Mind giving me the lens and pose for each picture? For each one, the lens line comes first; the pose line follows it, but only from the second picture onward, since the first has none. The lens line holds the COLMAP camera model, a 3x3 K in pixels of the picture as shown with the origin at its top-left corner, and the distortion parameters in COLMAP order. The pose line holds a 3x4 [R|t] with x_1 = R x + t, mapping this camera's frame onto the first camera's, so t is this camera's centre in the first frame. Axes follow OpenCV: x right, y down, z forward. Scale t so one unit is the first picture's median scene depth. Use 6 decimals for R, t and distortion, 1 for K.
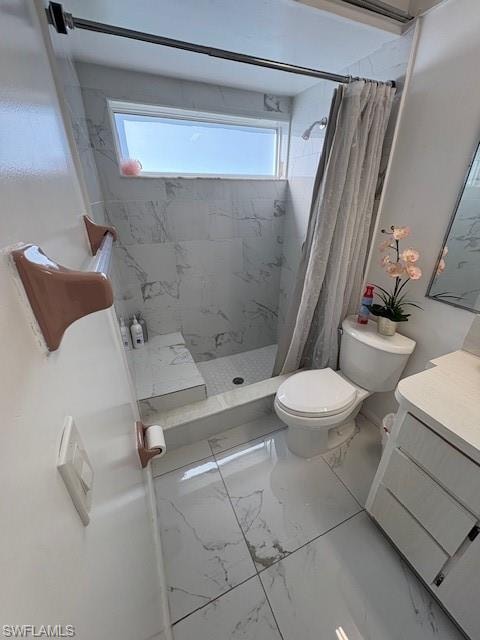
lens RADIAL K [[256.9, 0, 239.0], [0, 256.9, 321.8], [0, 0, 1]] dist [0.002045, 0.000212]
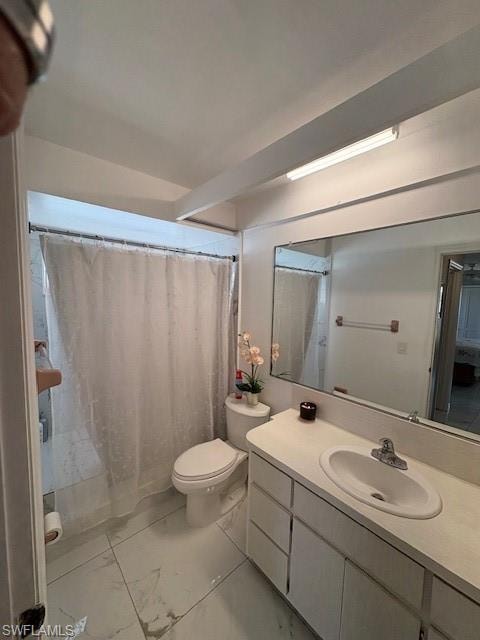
lens RADIAL K [[256.9, 0, 241.8], [0, 256.9, 319.8], [0, 0, 1]] dist [0.002045, 0.000212]
pose [[0.950044, -0.002471, 0.312107, 0.083429], [0.113648, 0.934061, -0.338548, 0.090750], [-0.290691, 0.357105, 0.887679, -0.424040]]
